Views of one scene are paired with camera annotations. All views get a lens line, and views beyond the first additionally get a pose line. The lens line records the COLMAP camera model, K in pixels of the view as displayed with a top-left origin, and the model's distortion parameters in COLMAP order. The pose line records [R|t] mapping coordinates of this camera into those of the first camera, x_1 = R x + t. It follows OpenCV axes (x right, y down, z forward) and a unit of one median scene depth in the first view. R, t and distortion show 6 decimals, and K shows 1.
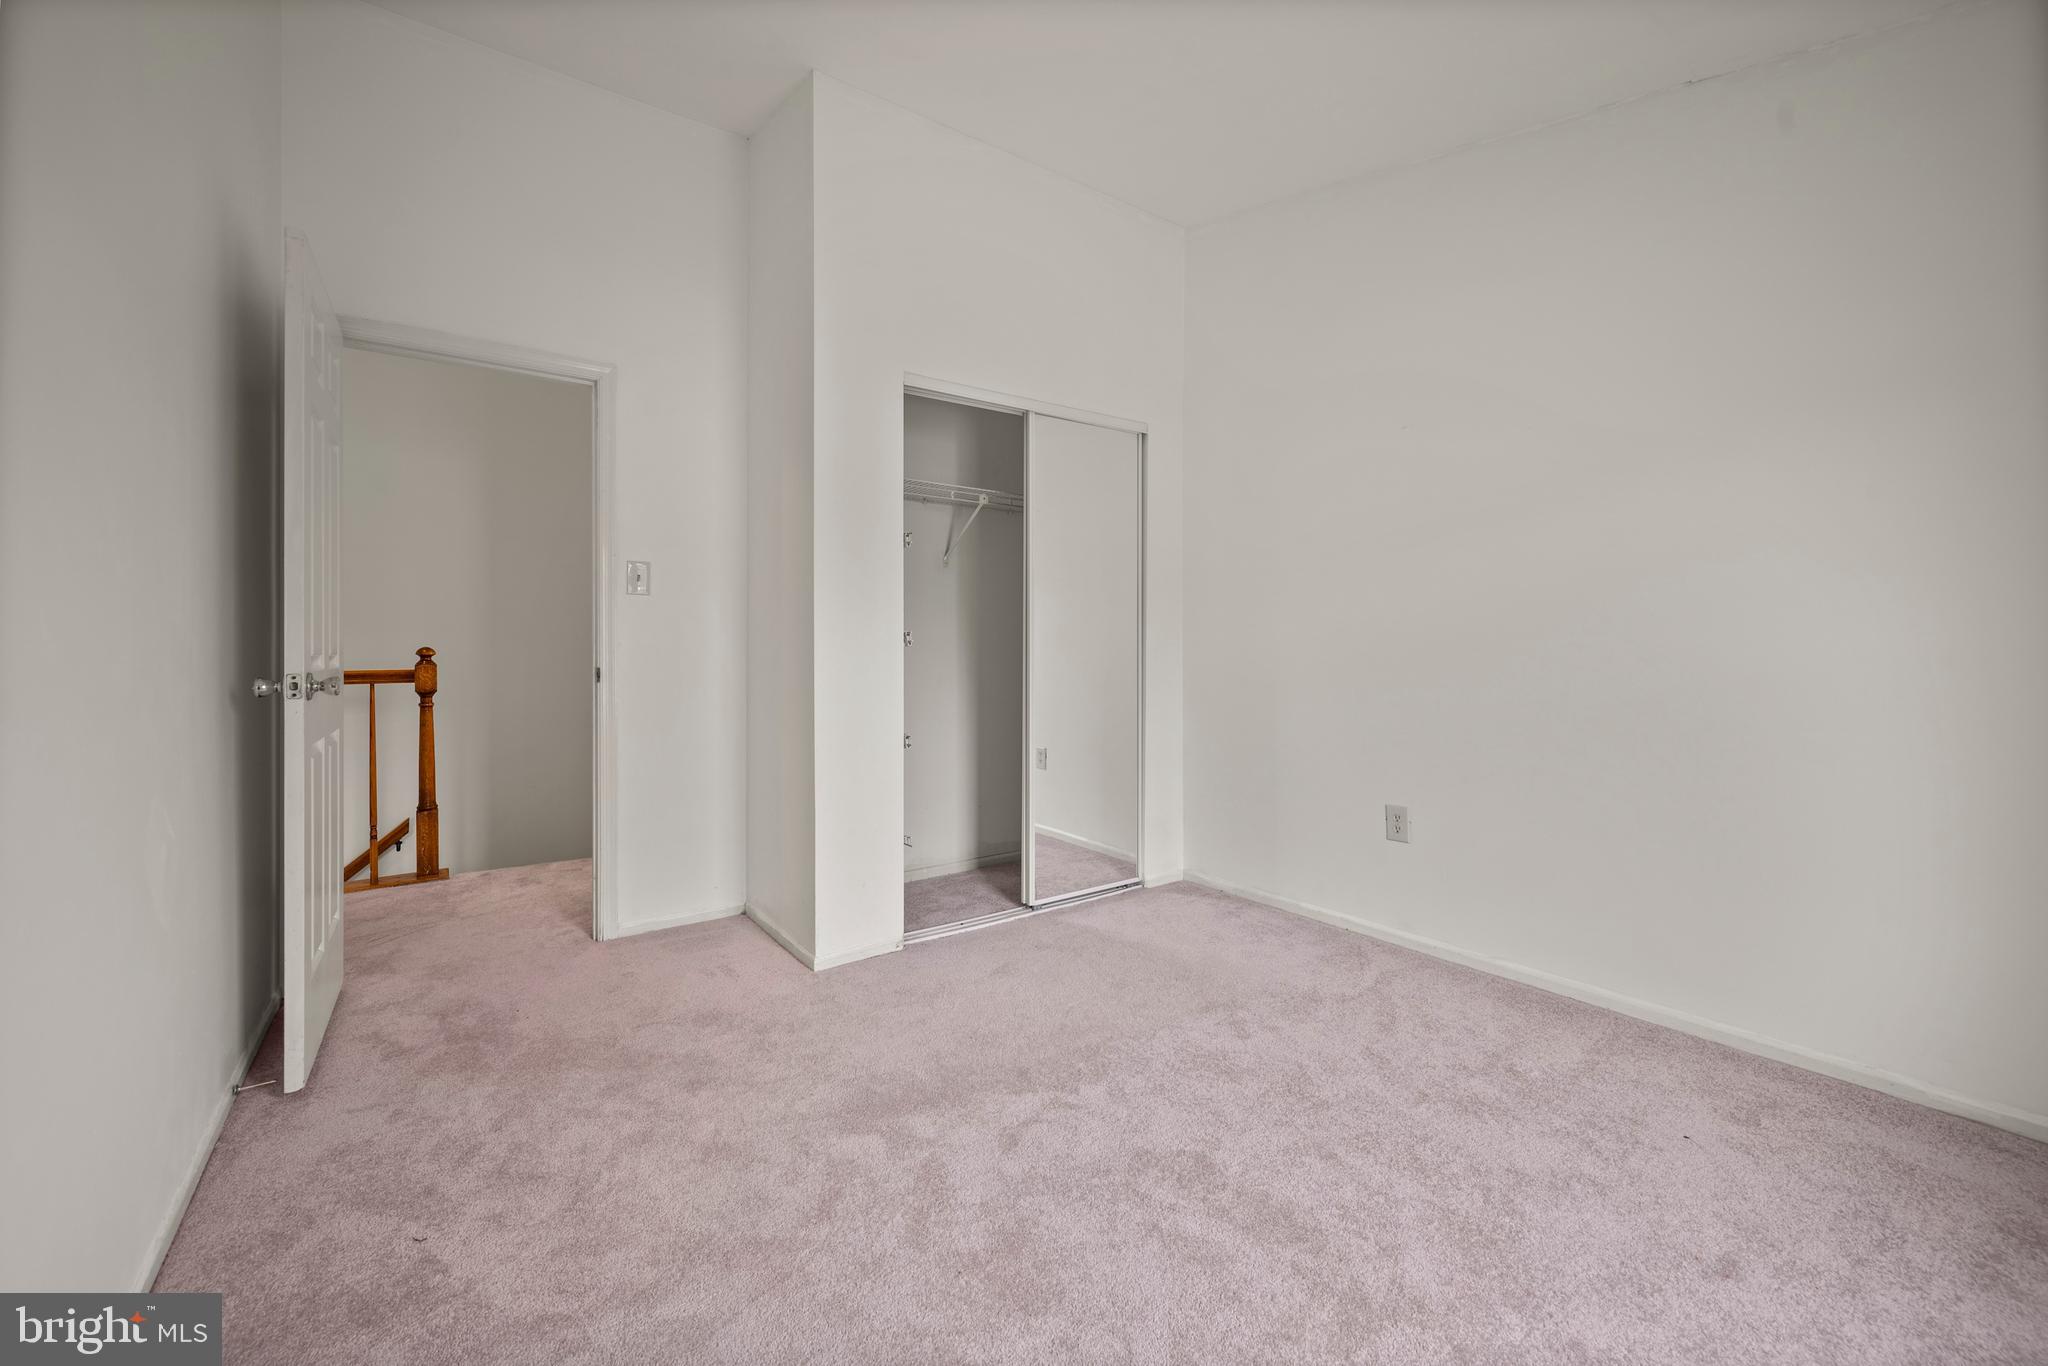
lens RADIAL K [[807.5, 0, 1027.5], [0, 807.5, 667.2], [0, 0, 1]] dist [0.001270, -0.000034]
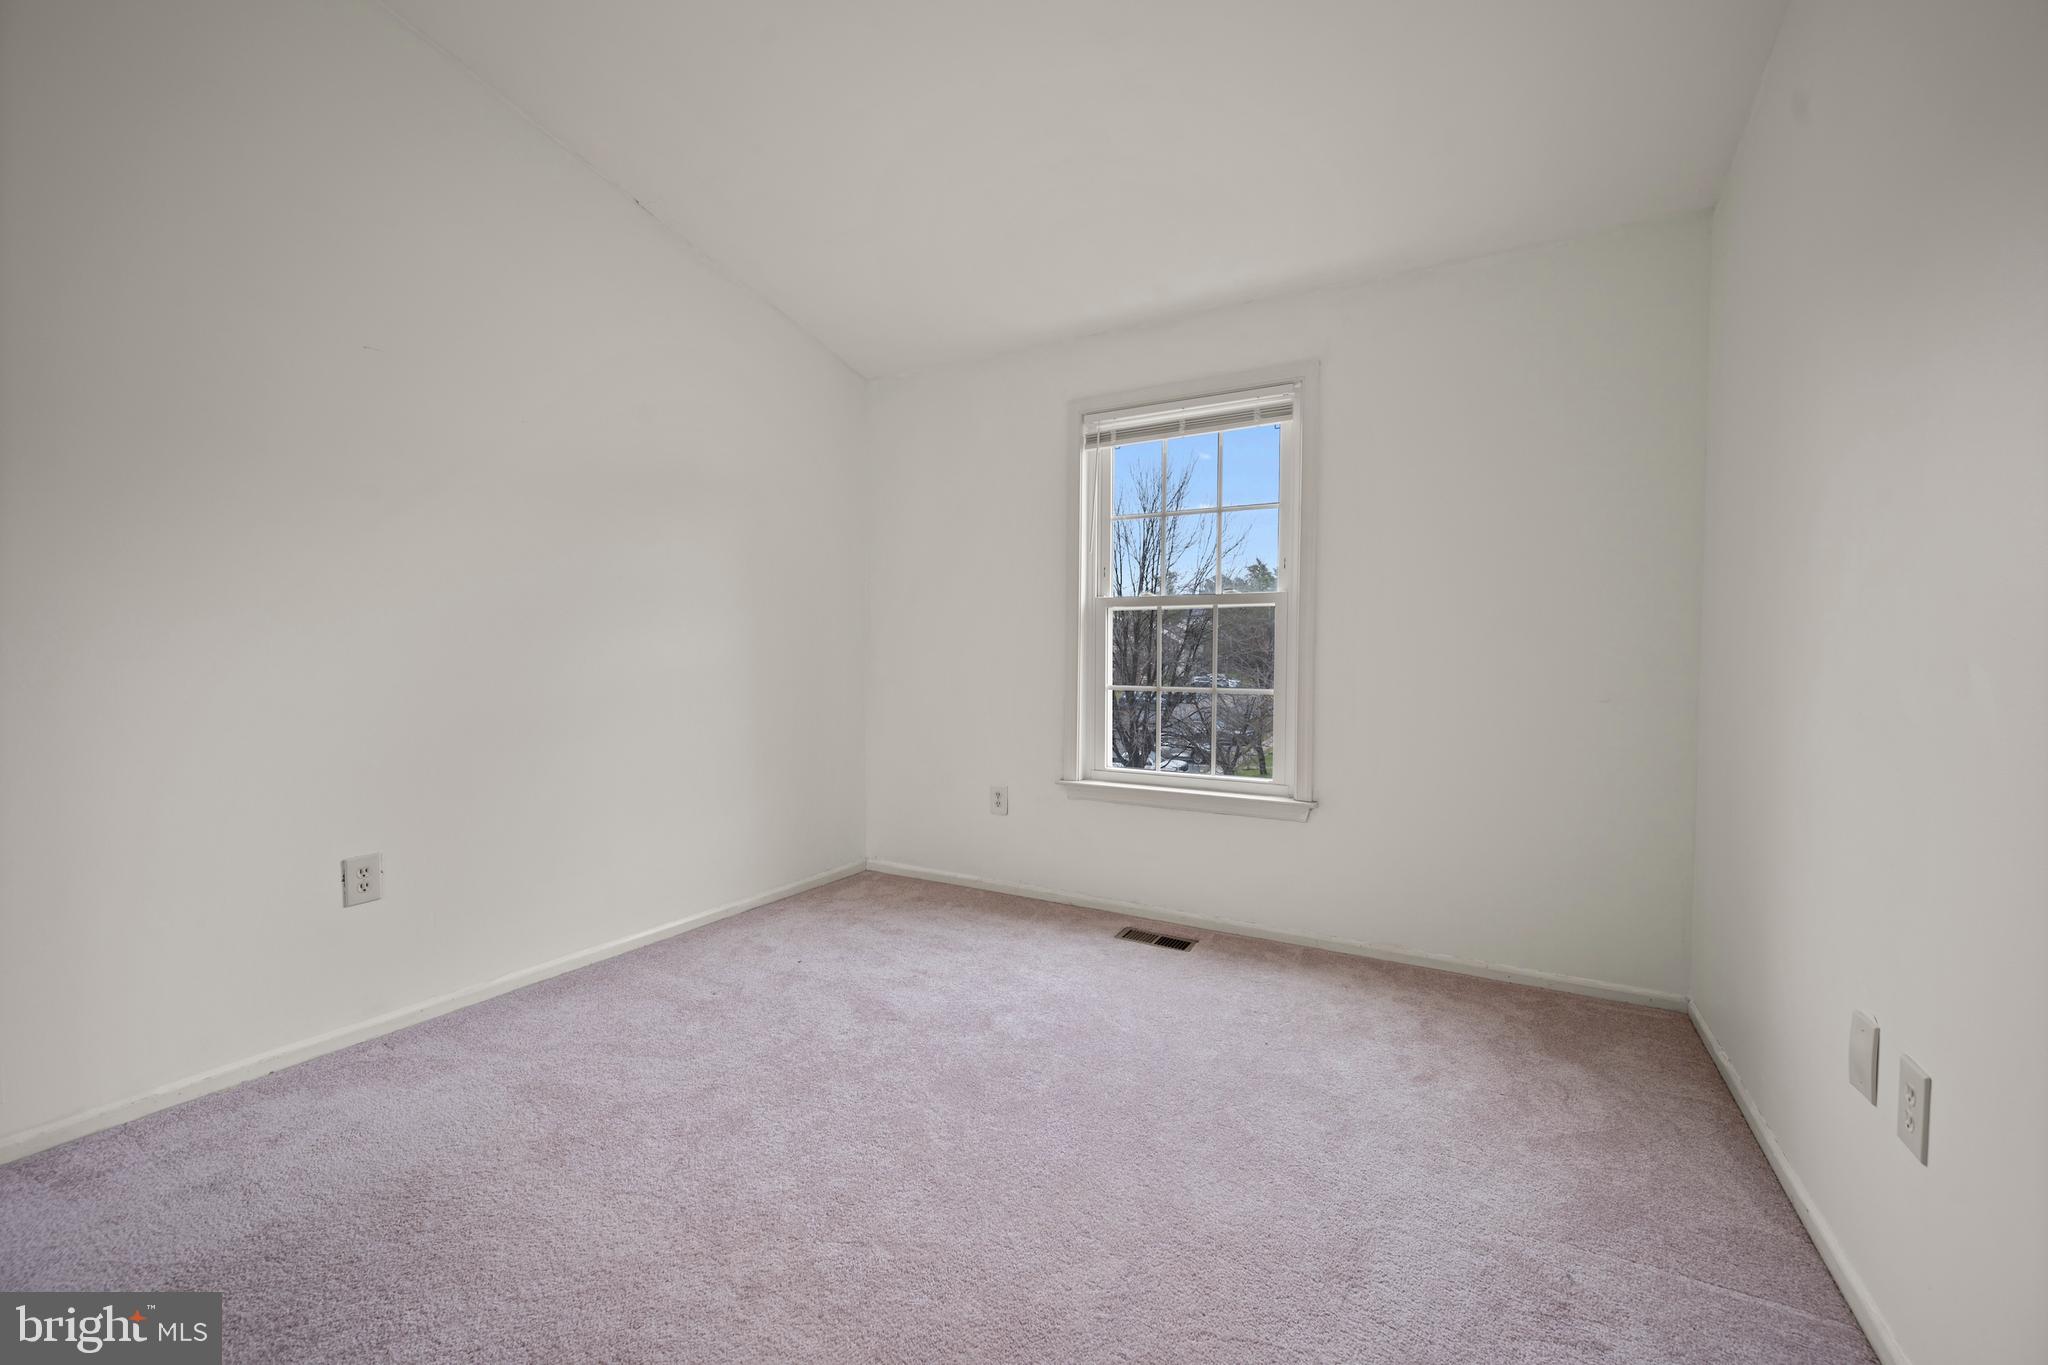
lens RADIAL K [[807.5, 0, 1026.0], [0, 807.5, 681.2], [0, 0, 1]] dist [0.001270, -0.000034]
pose [[-0.429373, -0.019945, 0.902907, -0.480840], [0.011103, 0.999564, 0.027361, -0.003409], [-0.903059, 0.021773, -0.428965, 0.768833]]
